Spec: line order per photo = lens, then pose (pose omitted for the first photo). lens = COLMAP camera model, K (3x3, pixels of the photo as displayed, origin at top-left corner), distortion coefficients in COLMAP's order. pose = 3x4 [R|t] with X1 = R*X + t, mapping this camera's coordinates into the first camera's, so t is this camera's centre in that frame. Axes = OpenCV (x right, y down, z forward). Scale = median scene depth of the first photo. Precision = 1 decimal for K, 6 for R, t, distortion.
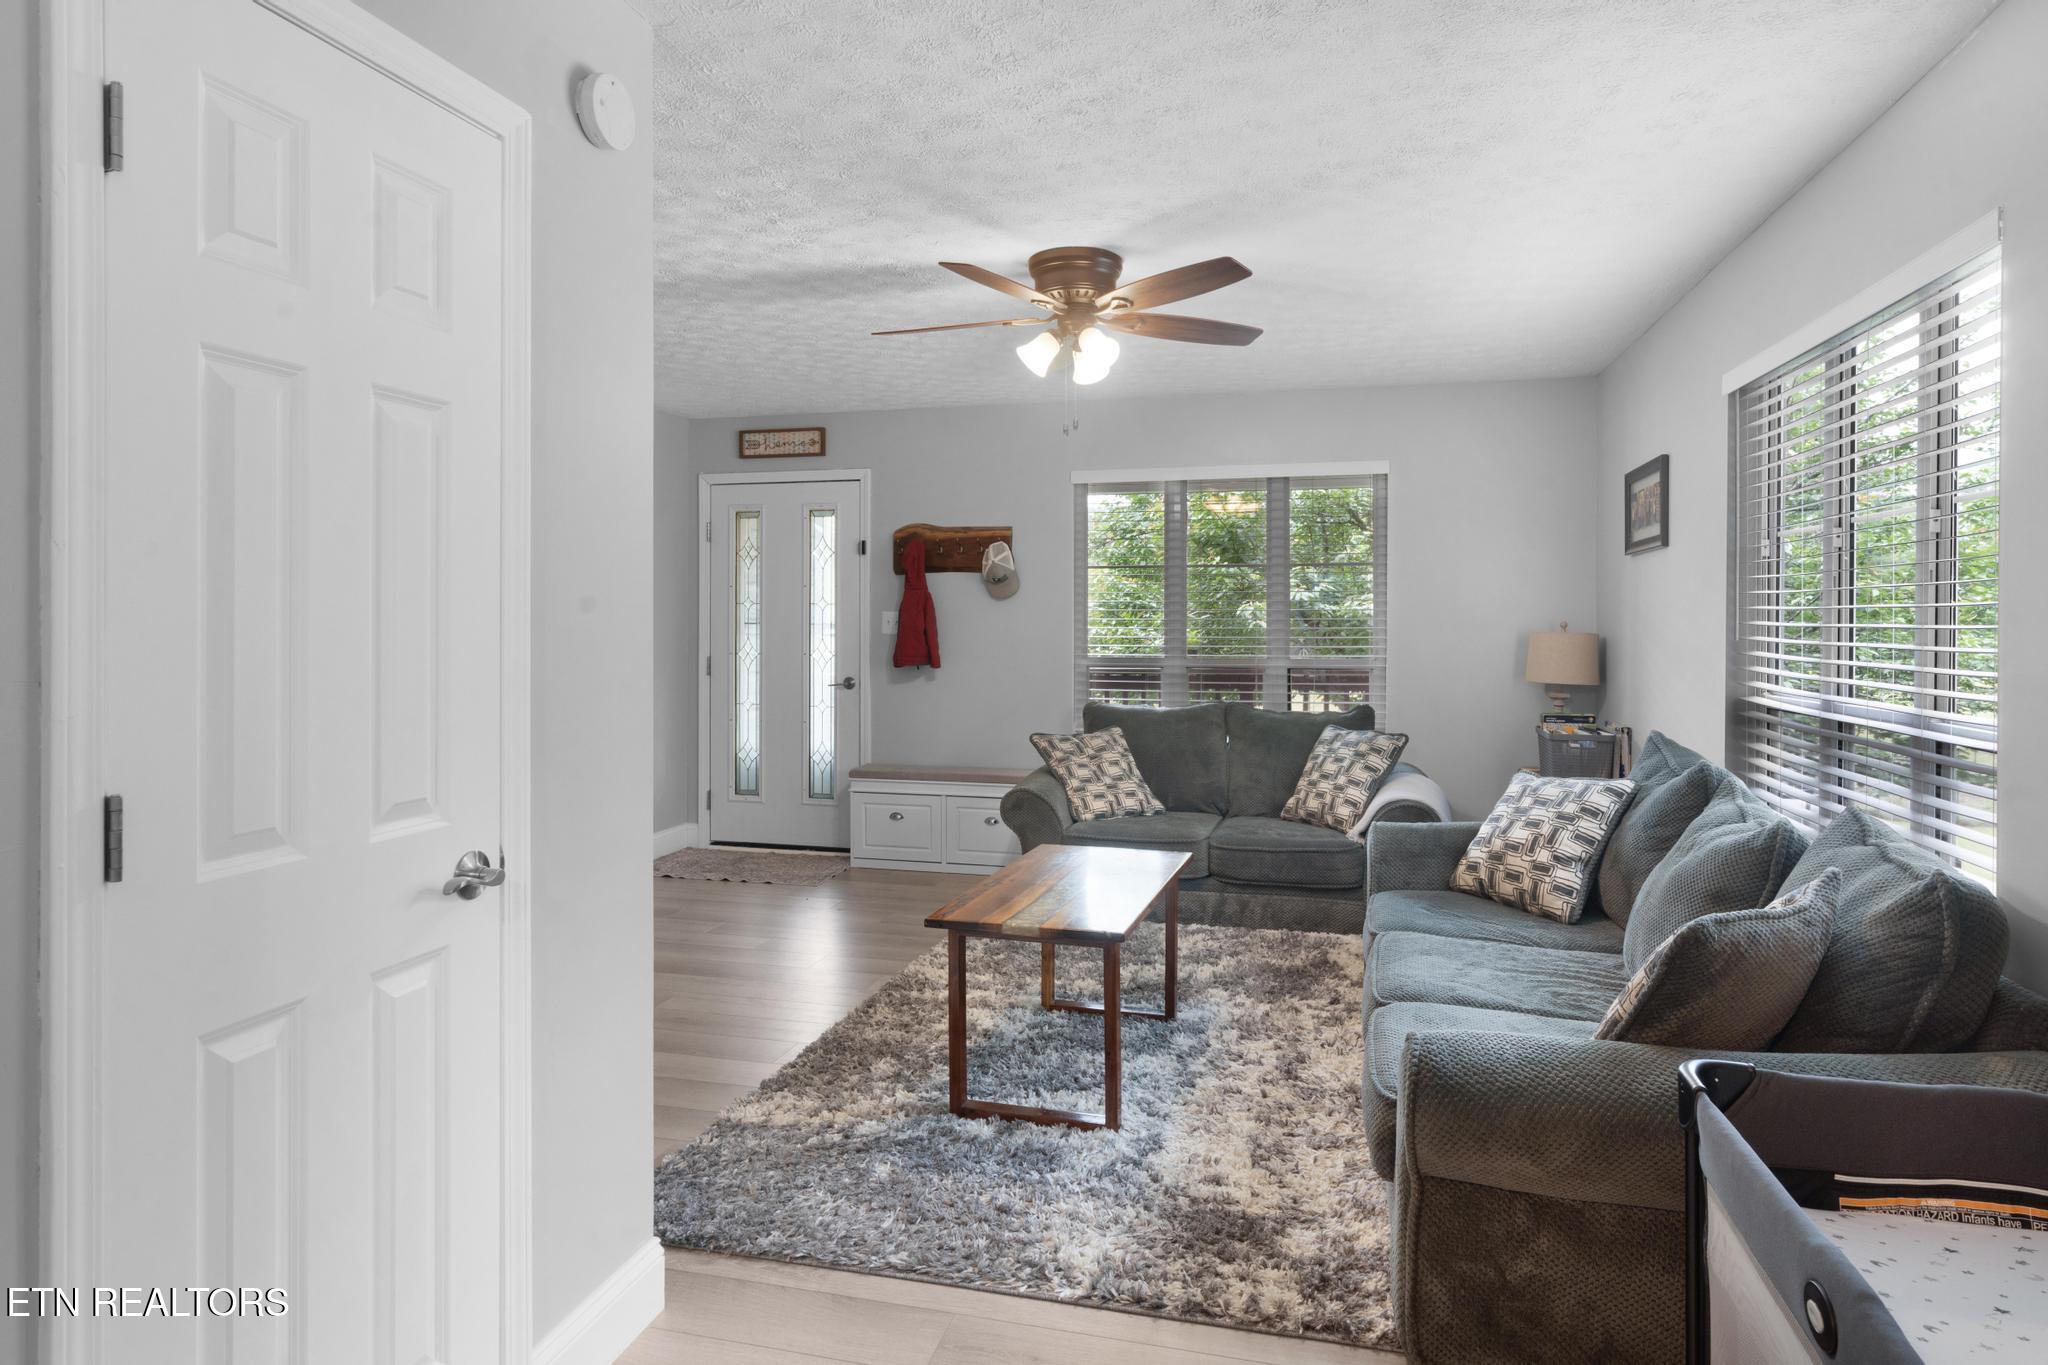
lens RADIAL K [[1199.4, 0, 1035.7], [0, 1199.4, 620.0], [0, 0, 1]] dist [-0.005160, -0.000525]
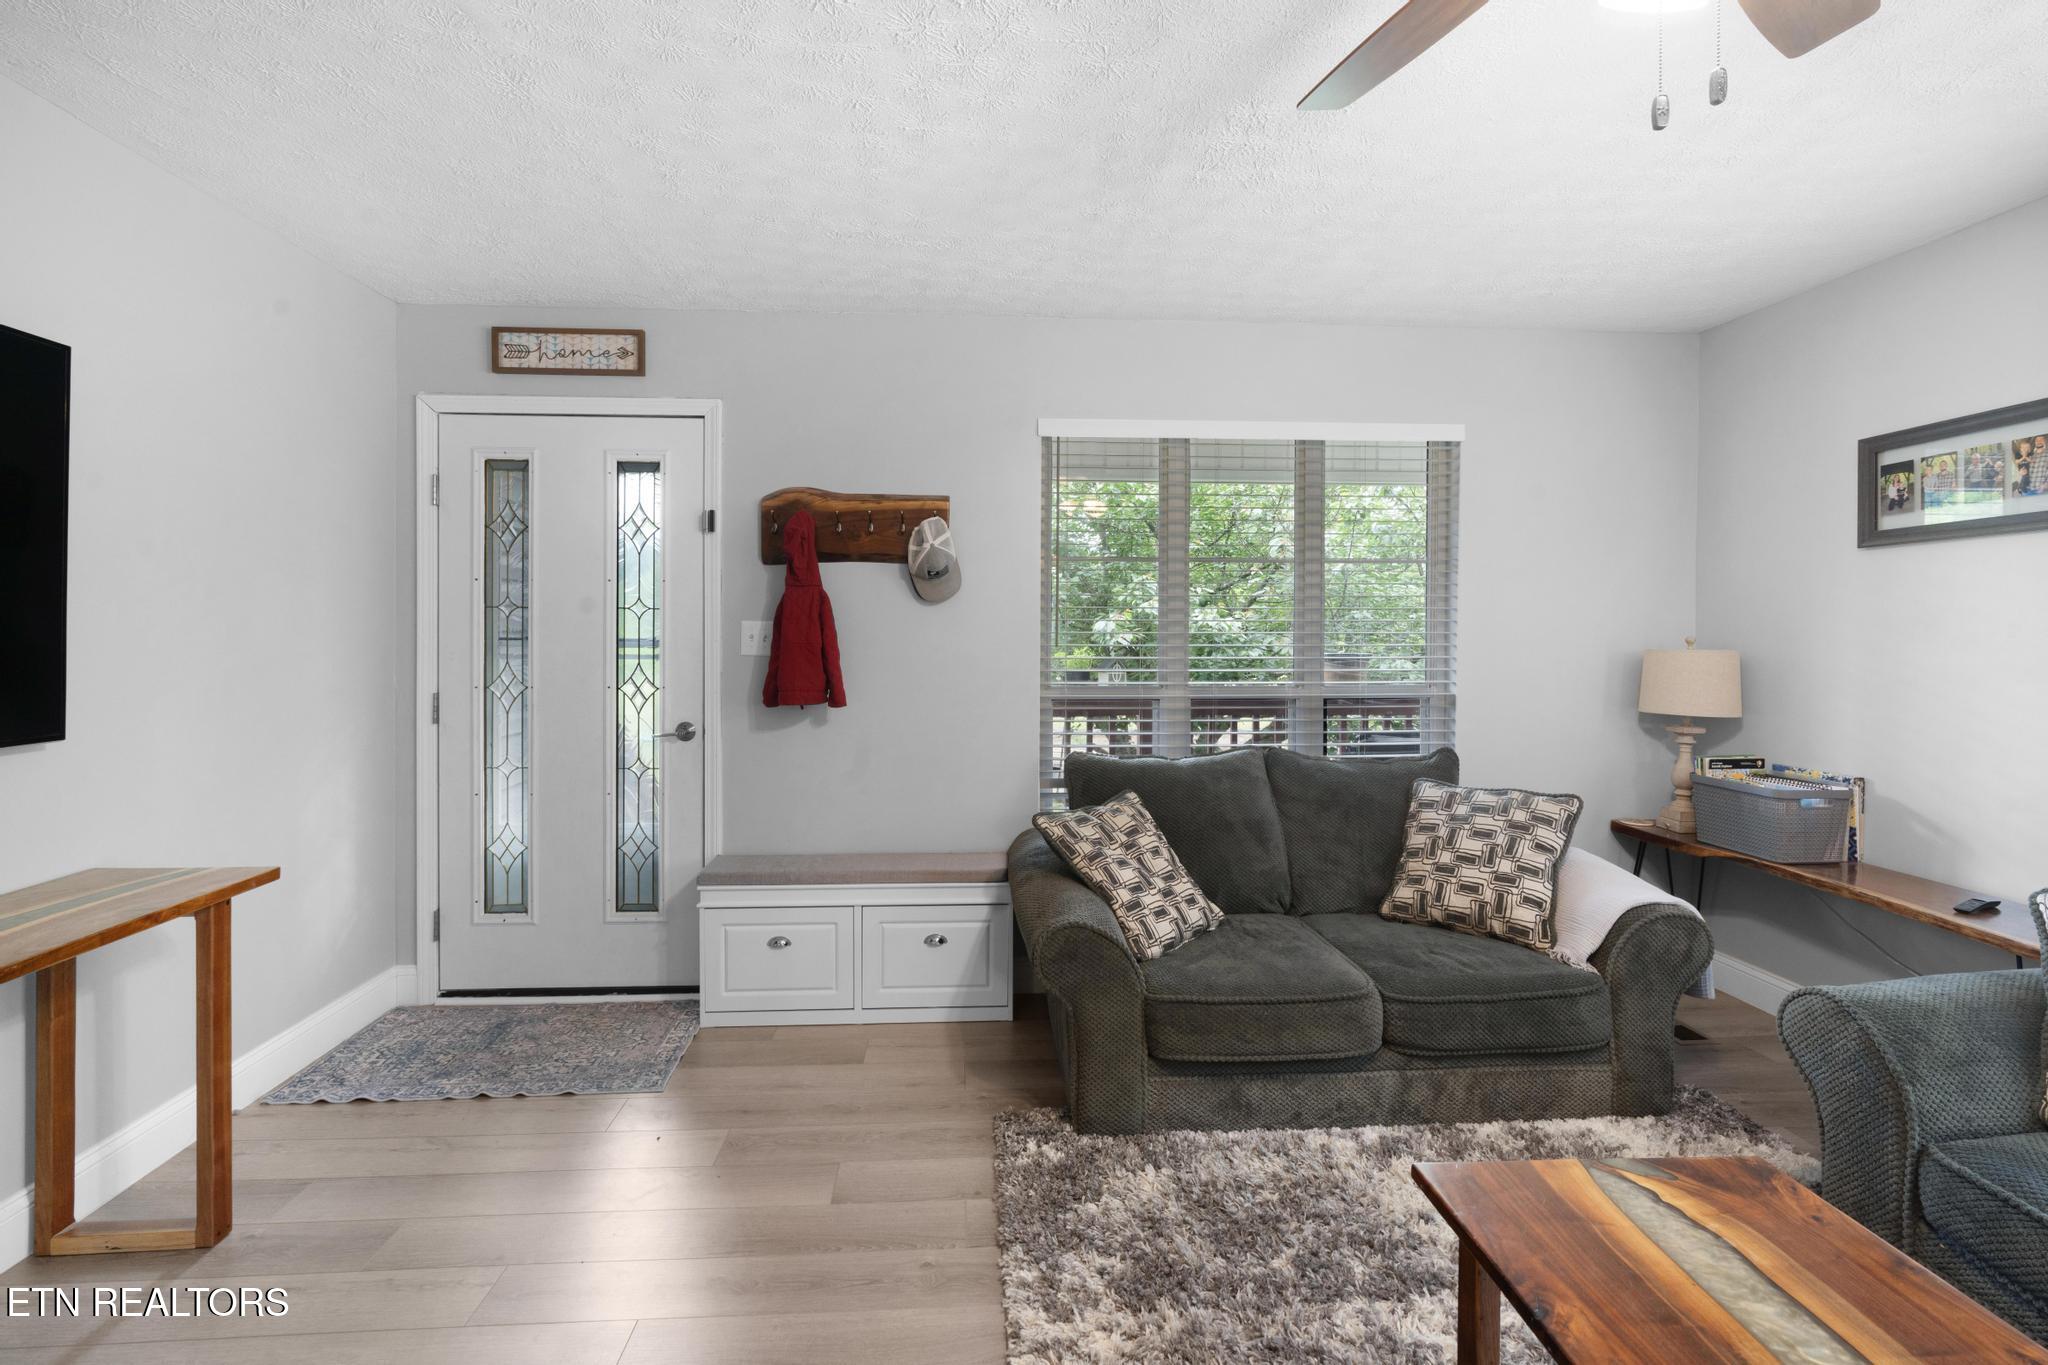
lens RADIAL K [[951.0, 0, 1028.8], [0, 951.0, 641.5], [0, 0, 1]] dist [-0.014215, 0.003604]
pose [[0.948122, -0.001163, 0.317904, -0.168453], [-0.001117, 0.999975, 0.006990, 0.000552], [-0.317904, -0.006982, 0.948097, 0.540017]]
